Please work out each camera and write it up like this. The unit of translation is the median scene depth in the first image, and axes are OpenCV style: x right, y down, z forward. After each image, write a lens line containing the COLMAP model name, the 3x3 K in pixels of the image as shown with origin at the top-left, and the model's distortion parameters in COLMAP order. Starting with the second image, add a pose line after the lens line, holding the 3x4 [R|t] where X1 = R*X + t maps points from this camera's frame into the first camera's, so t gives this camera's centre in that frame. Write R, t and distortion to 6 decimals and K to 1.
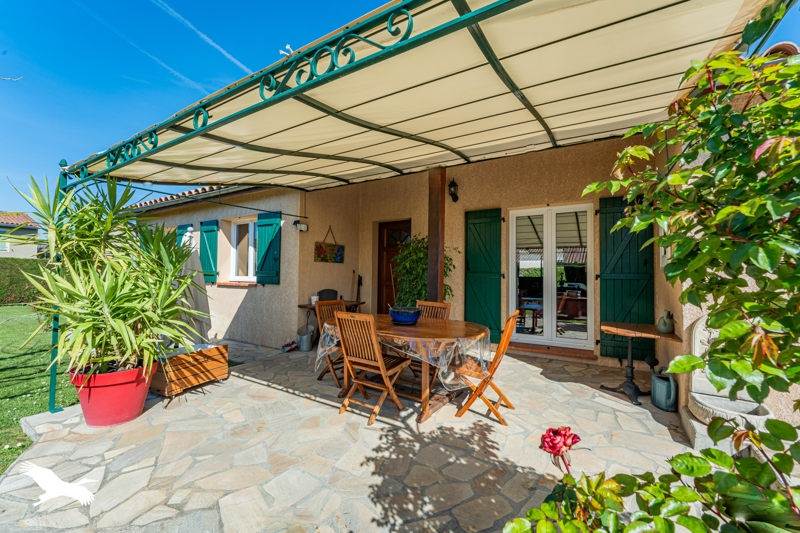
lens RADIAL K [[324.9, 0, 400.2], [0, 324.9, 267.8], [0, 0, 1]] dist [-0.002445, -0.000133]
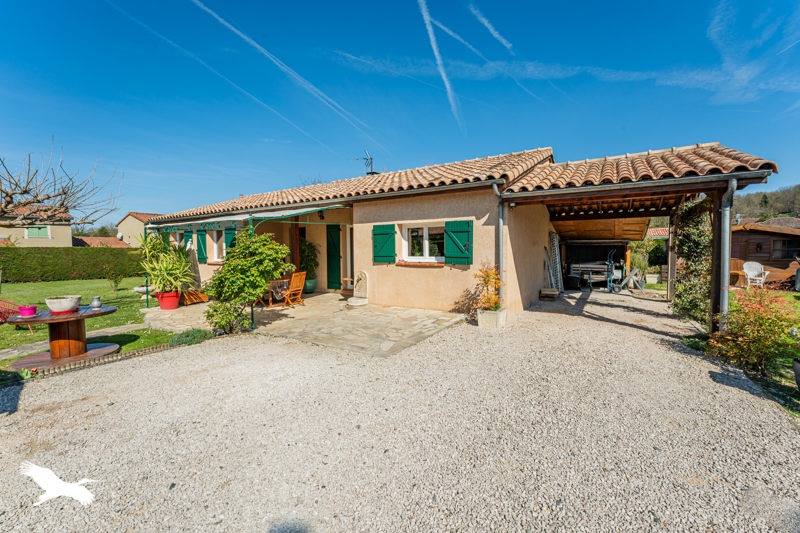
lens RADIAL K [[324.9, 0, 400.0], [0, 324.9, 268.6], [0, 0, 1]] dist [-0.002445, -0.000133]
pose [[0.999666, -0.016569, -0.019810, 0.721971], [0.018218, 0.996113, 0.086177, -0.075387], [0.018305, -0.086509, 0.996083, -1.048833]]
